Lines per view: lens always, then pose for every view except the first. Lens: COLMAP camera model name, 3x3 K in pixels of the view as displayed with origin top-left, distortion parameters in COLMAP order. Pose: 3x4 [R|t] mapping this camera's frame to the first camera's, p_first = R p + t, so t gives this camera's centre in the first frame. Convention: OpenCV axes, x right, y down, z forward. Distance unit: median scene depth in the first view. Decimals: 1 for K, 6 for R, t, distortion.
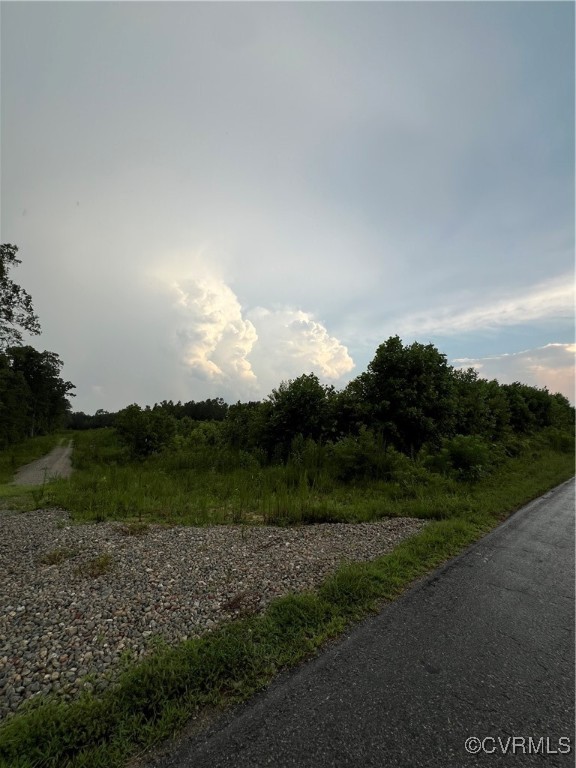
lens RADIAL K [[304.7, 0, 287.2], [0, 304.7, 383.4], [0, 0, 1]] dist [0.011912, -0.000045]
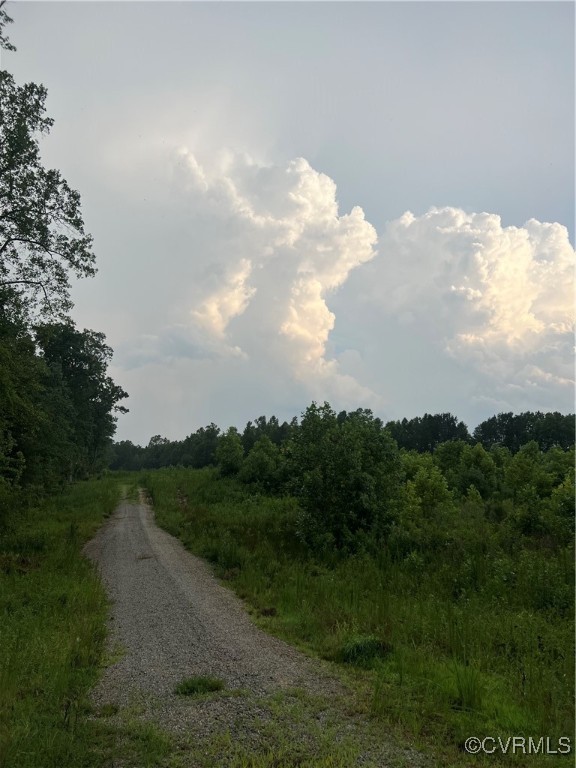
lens RADIAL K [[585.9, 0, 290.2], [0, 585.9, 385.6], [0, 0, 1]] dist [0.049958, 0.001650]
pose [[0.949161, -0.043083, -0.311829, -0.109585], [0.044810, 0.998994, -0.001628, 0.017071], [0.311586, -0.012428, 0.950137, 0.097911]]
